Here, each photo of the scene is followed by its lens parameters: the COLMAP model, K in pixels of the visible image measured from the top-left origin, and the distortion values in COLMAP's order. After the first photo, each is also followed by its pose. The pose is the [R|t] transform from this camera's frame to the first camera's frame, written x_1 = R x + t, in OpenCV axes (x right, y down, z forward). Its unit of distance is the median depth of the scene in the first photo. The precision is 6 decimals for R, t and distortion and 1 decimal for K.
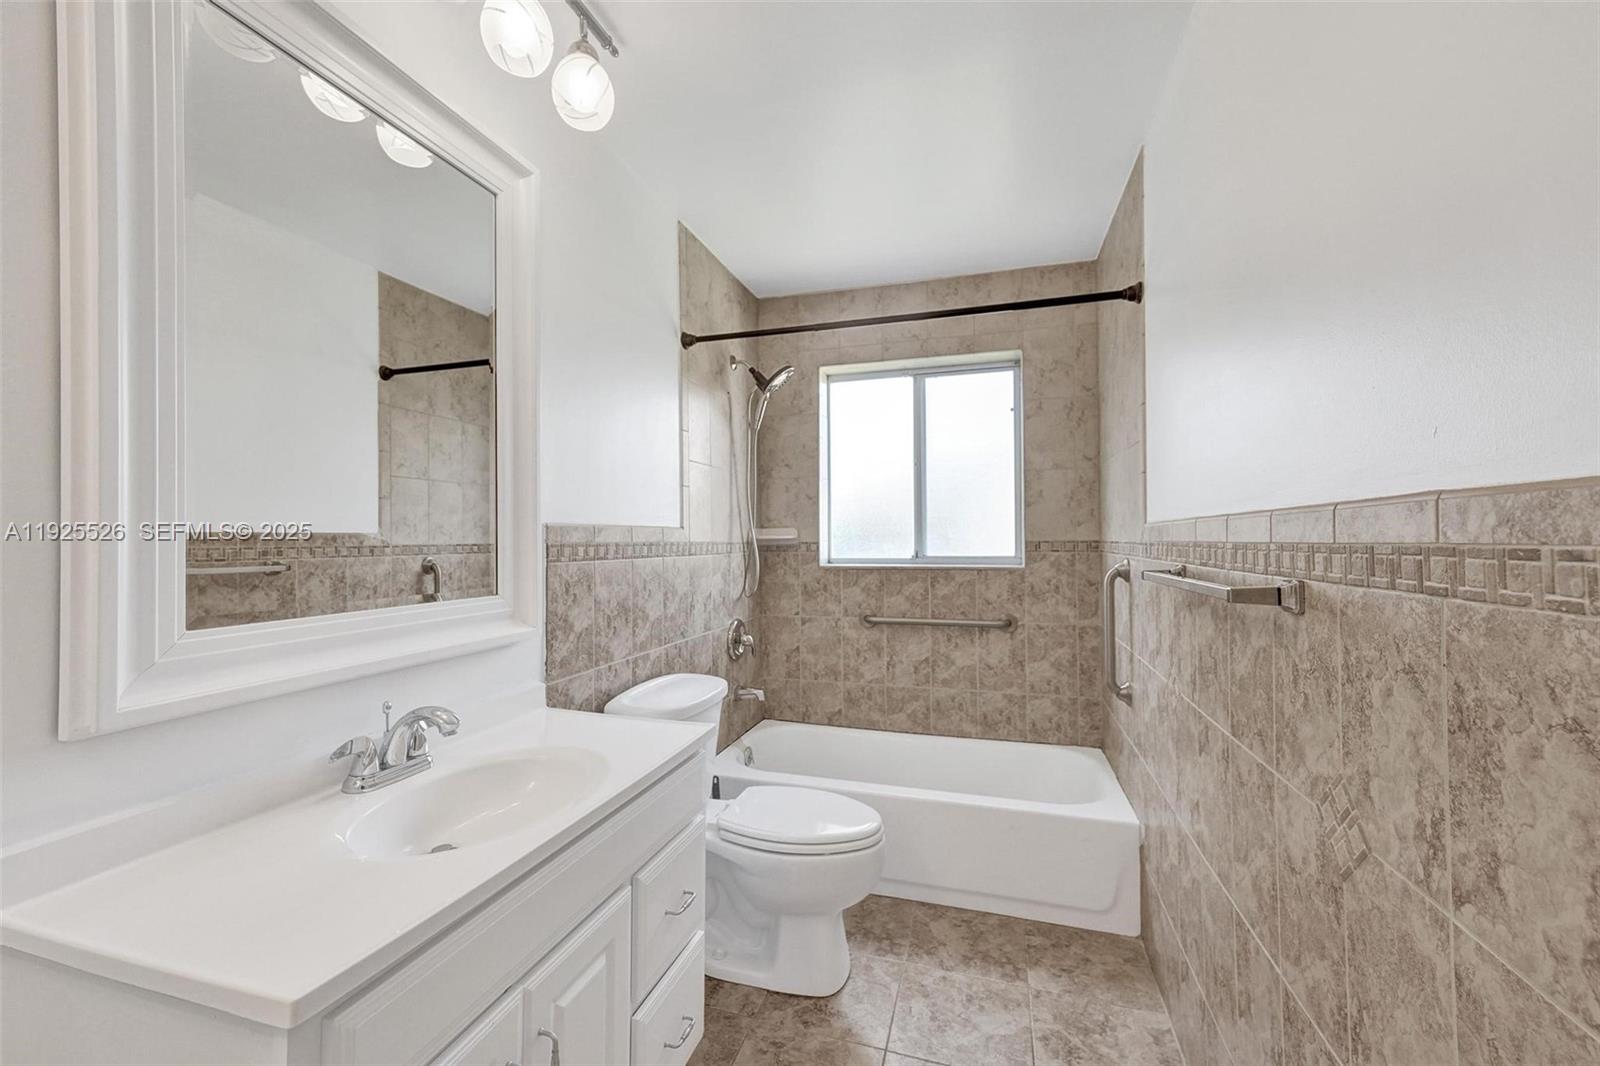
lens RADIAL K [[652.6, 0, 795.1], [0, 652.6, 532.0], [0, 0, 1]] dist [0.016313, 0.000256]
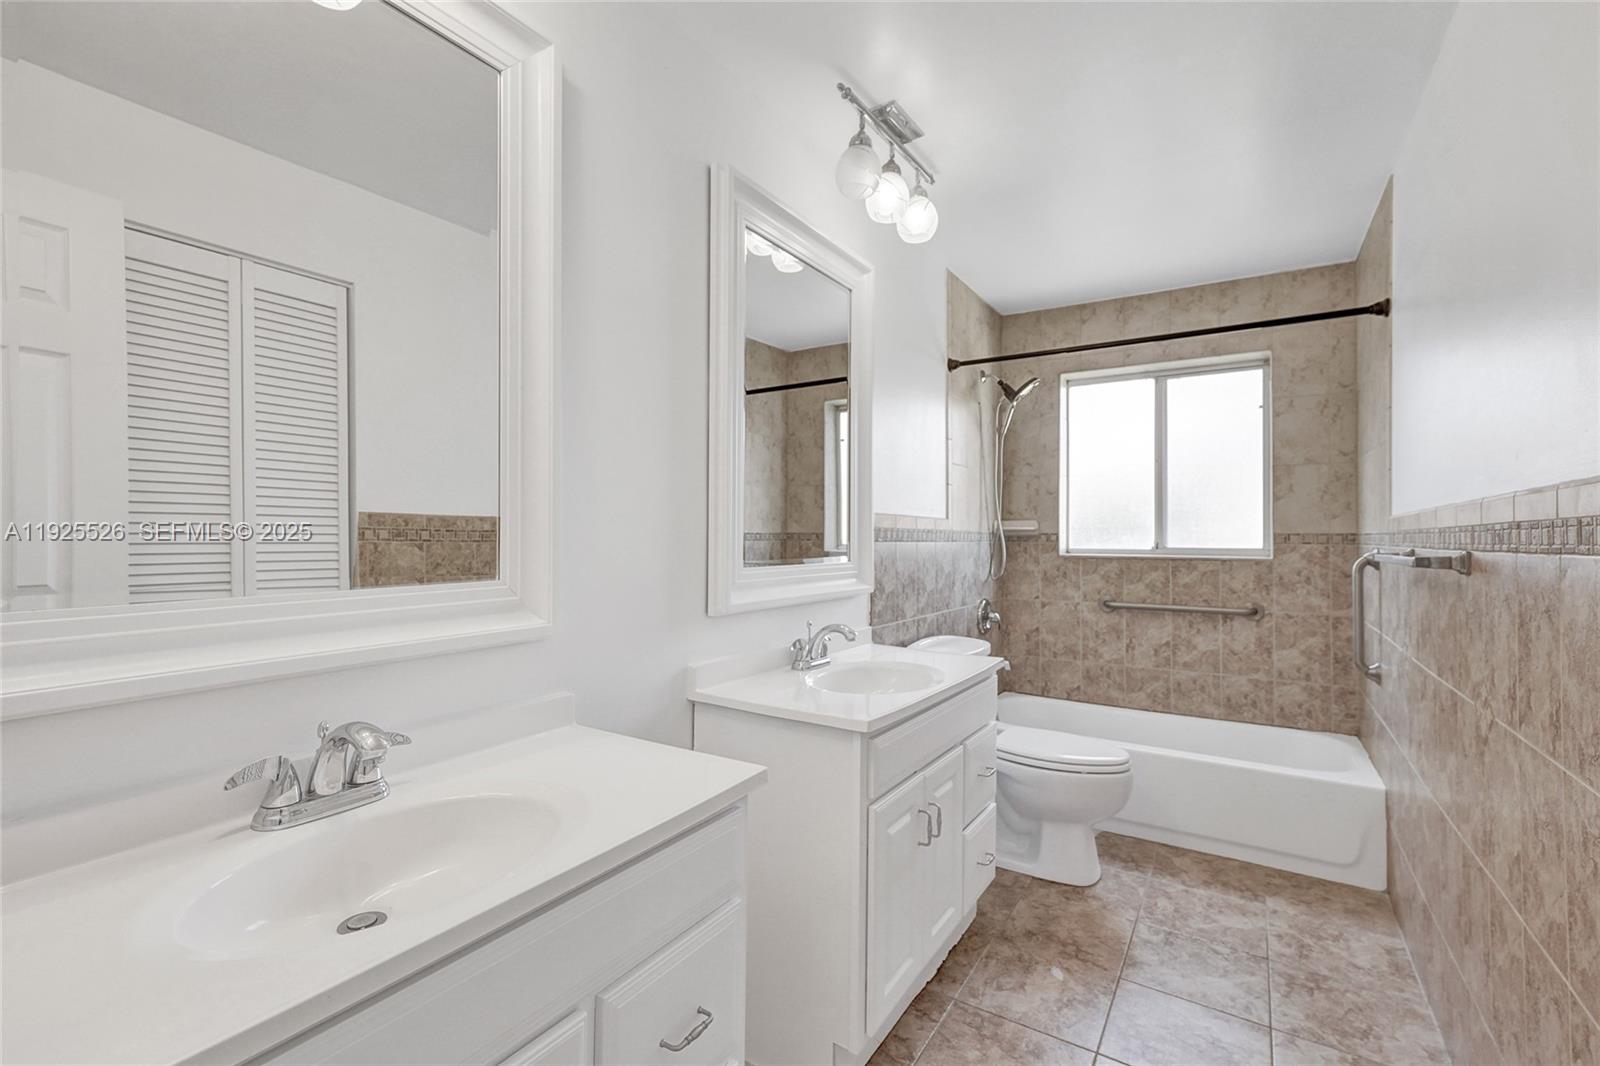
lens RADIAL K [[686.3, 0, 804.4], [0, 686.3, 525.1], [0, 0, 1]] dist [0.013801, -0.001195]
pose [[0.961970, 0.007366, -0.273056, -0.092158], [-0.008382, 0.999962, -0.002555, 0.013135], [0.273027, 0.004747, 0.961995, -0.360871]]
